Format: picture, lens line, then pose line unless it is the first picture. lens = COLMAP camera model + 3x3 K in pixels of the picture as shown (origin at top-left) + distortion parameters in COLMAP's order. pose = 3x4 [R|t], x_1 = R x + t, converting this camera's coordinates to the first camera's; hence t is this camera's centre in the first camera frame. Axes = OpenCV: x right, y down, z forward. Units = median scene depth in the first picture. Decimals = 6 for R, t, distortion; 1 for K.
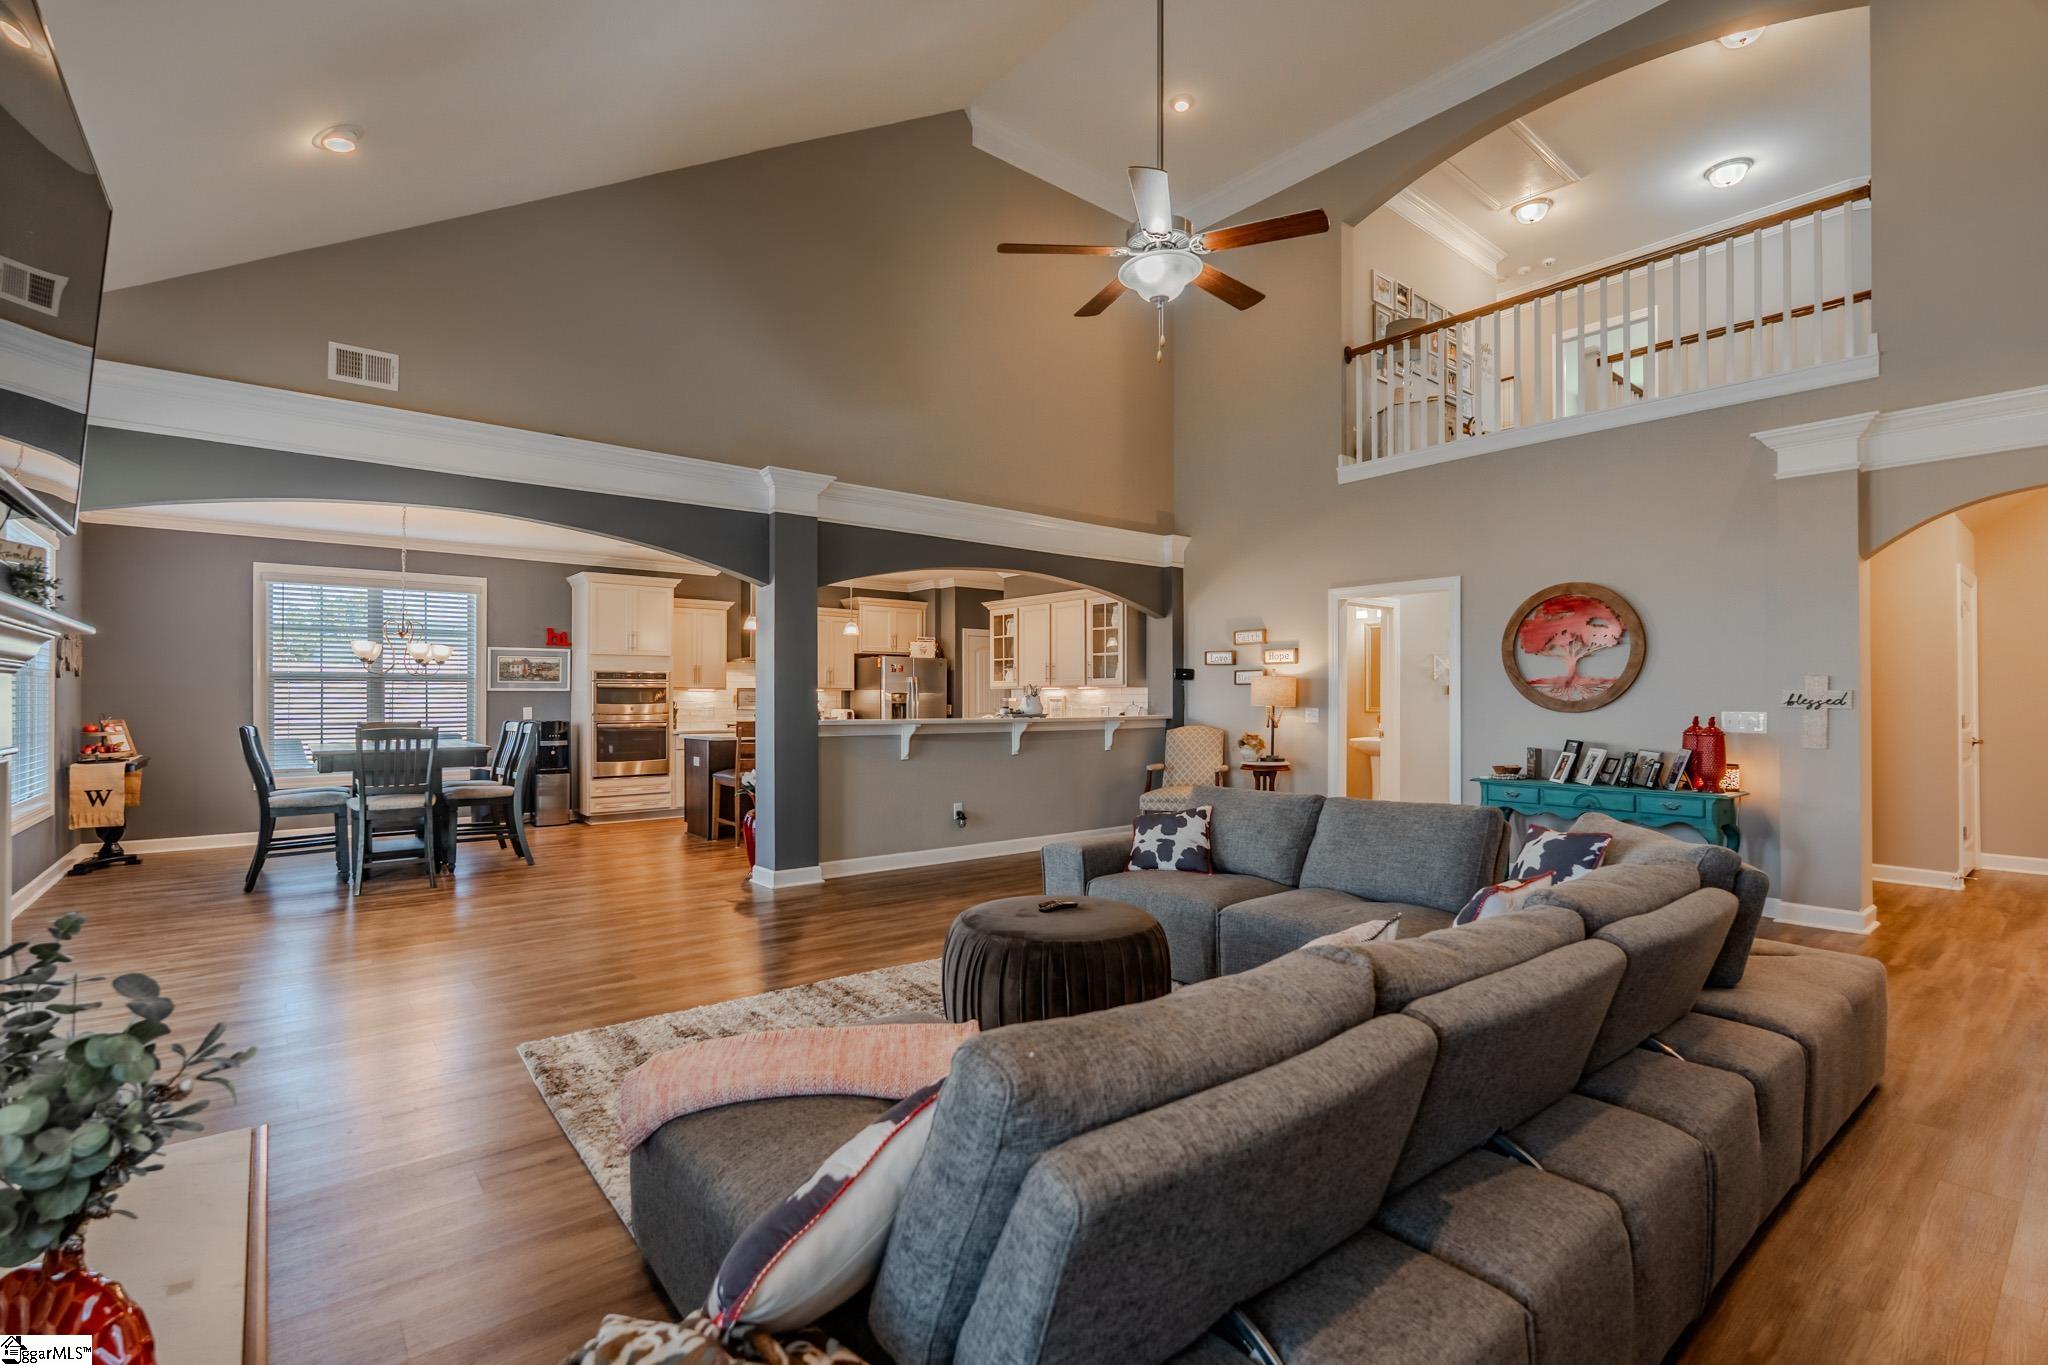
lens RADIAL K [[922.8, 0, 1042.0], [0, 922.8, 689.7], [0, 0, 1]] dist [0.000930, 0.000099]
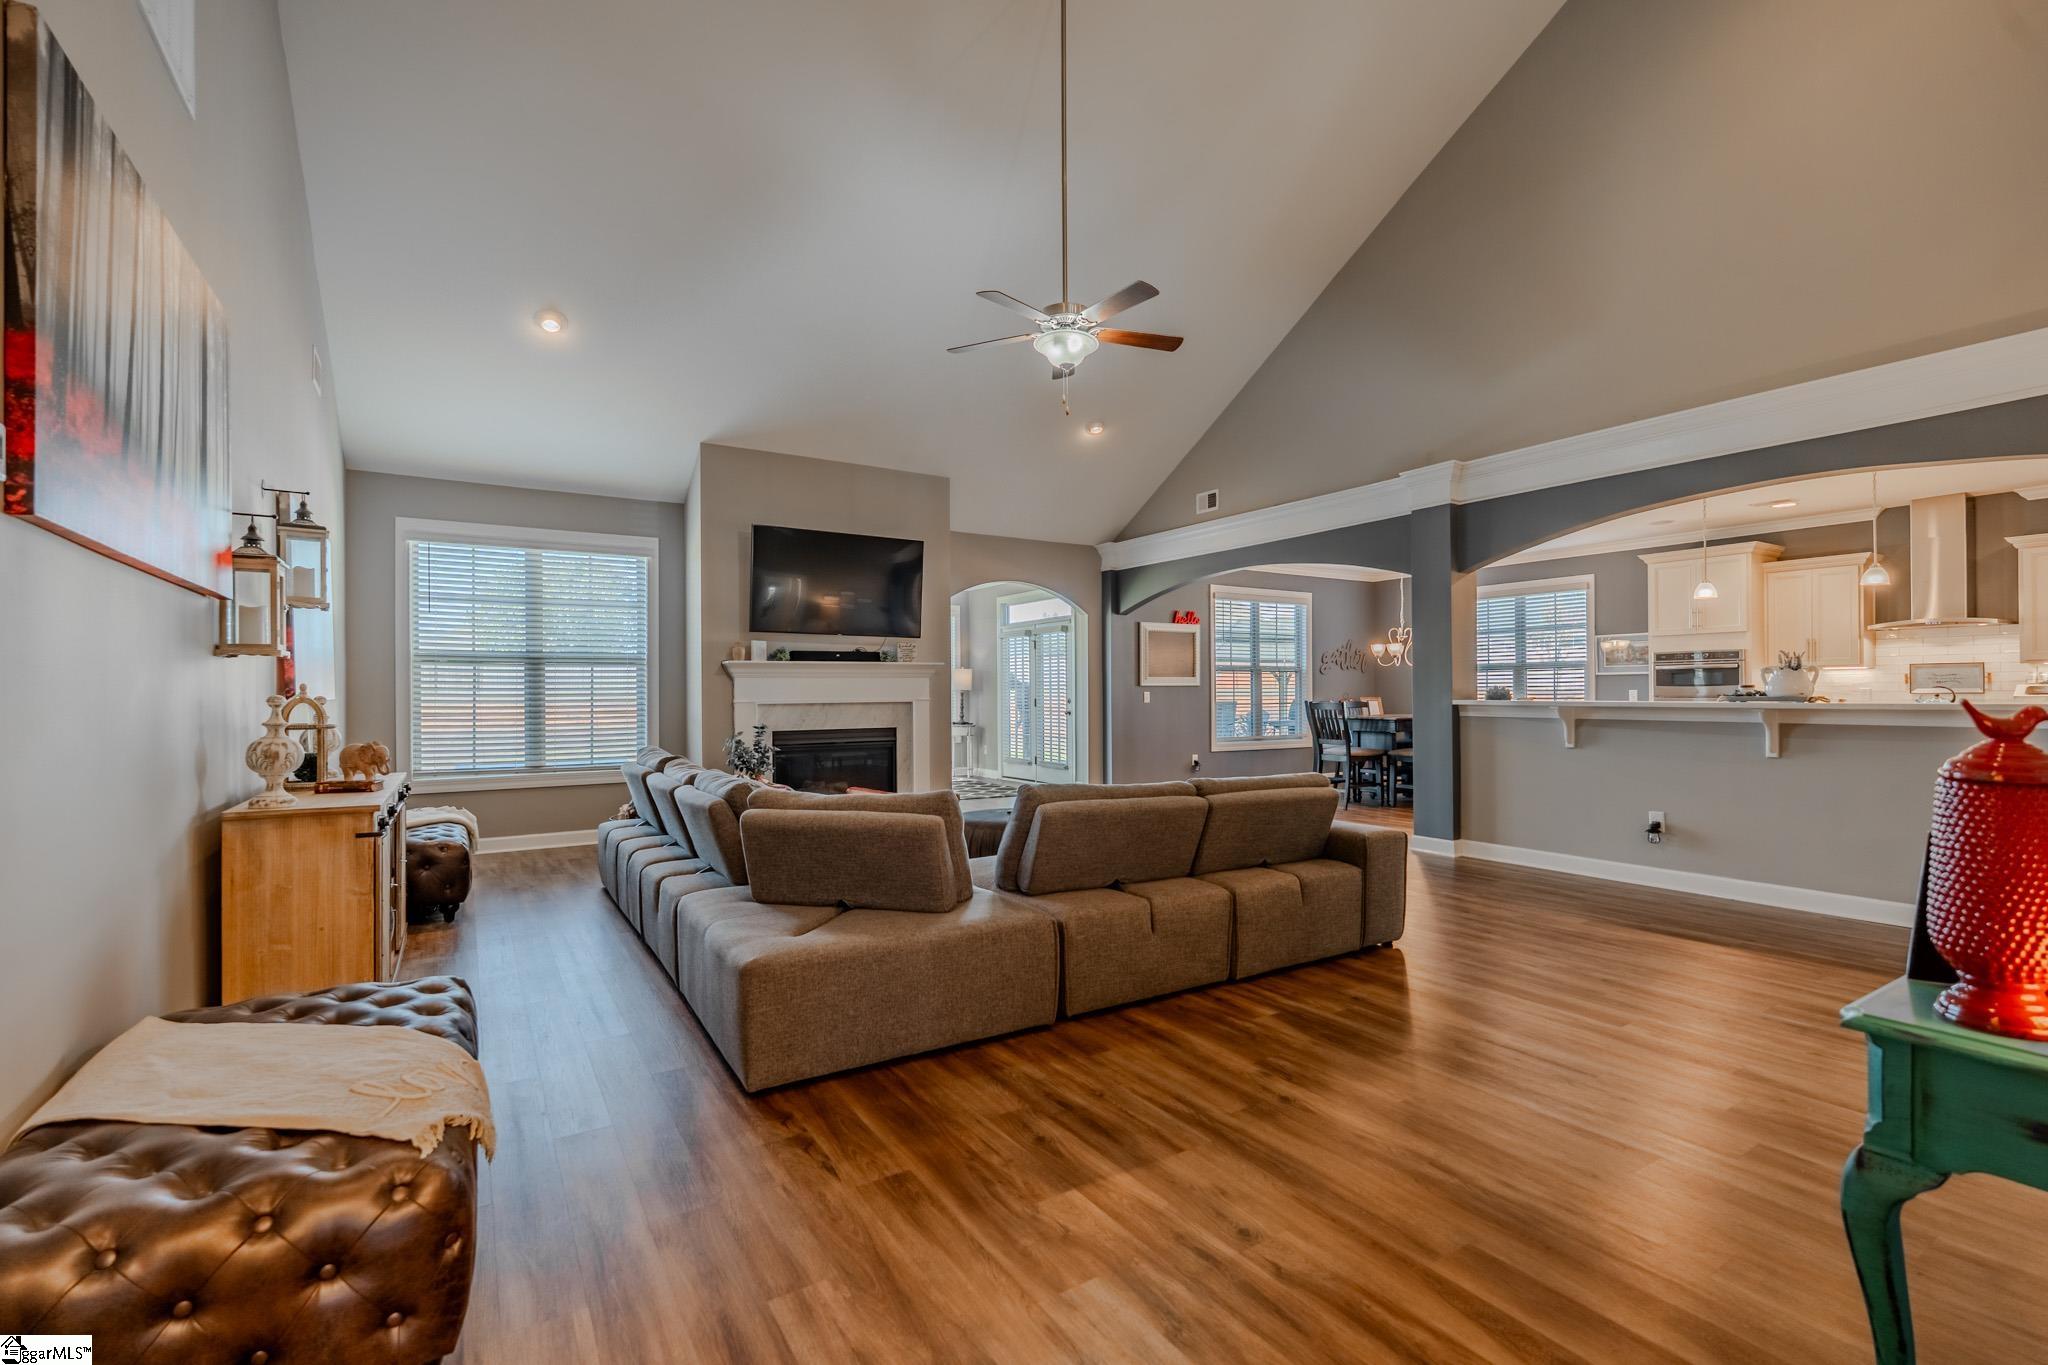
lens RADIAL K [[922.8, 0, 1042.0], [0, 922.8, 689.7], [0, 0, 1]] dist [0.000930, 0.000099]
pose [[-0.130751, -0.001206, -0.991414, 0.743208], [0.010999, 0.999936, -0.002667, 0.017821], [0.991354, -0.011253, -0.130730, 0.594859]]
